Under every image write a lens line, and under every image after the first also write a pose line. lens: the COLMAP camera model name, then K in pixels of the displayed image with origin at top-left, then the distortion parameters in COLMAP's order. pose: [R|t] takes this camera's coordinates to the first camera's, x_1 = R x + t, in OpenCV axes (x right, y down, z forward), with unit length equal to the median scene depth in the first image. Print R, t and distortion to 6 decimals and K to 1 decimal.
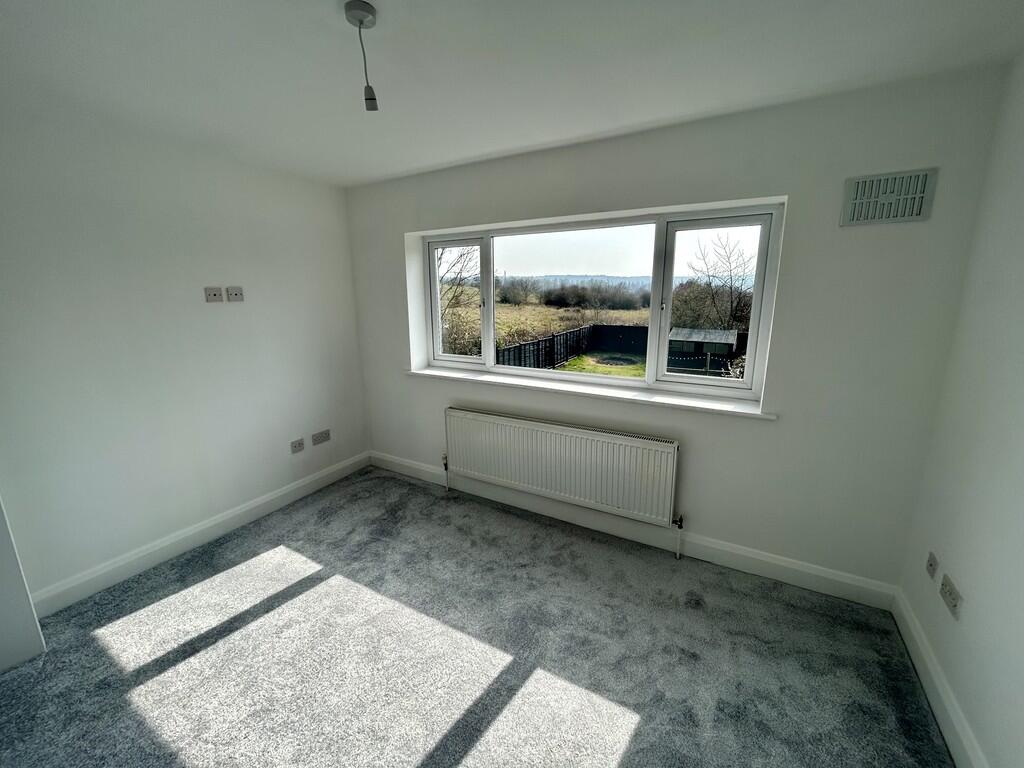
lens RADIAL K [[416.7, 0, 519.9], [0, 416.7, 379.4], [0, 0, 1]] dist [0.001284, -0.000876]
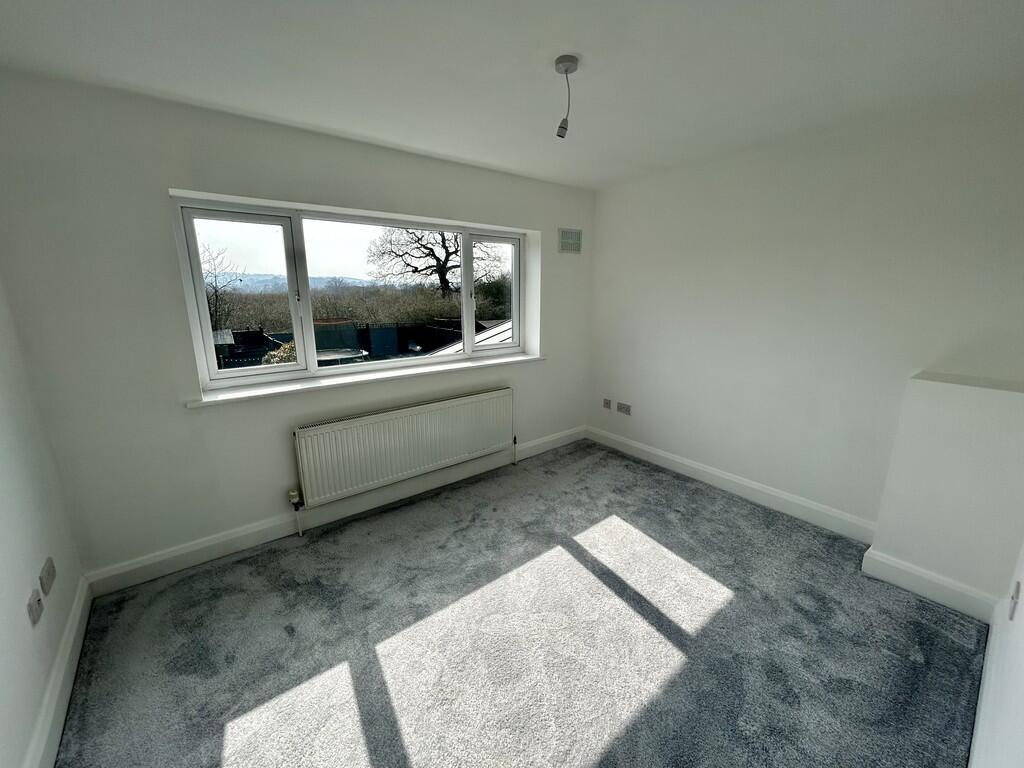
lens RADIAL K [[416.7, 0, 504.6], [0, 416.7, 380.5], [0, 0, 1]] dist [0.001284, -0.000876]
pose [[0.375493, -0.194983, 0.906083, -0.896284], [0.188256, 0.973286, 0.131429, -0.064945], [-0.907504, 0.121225, 0.402169, 0.386218]]
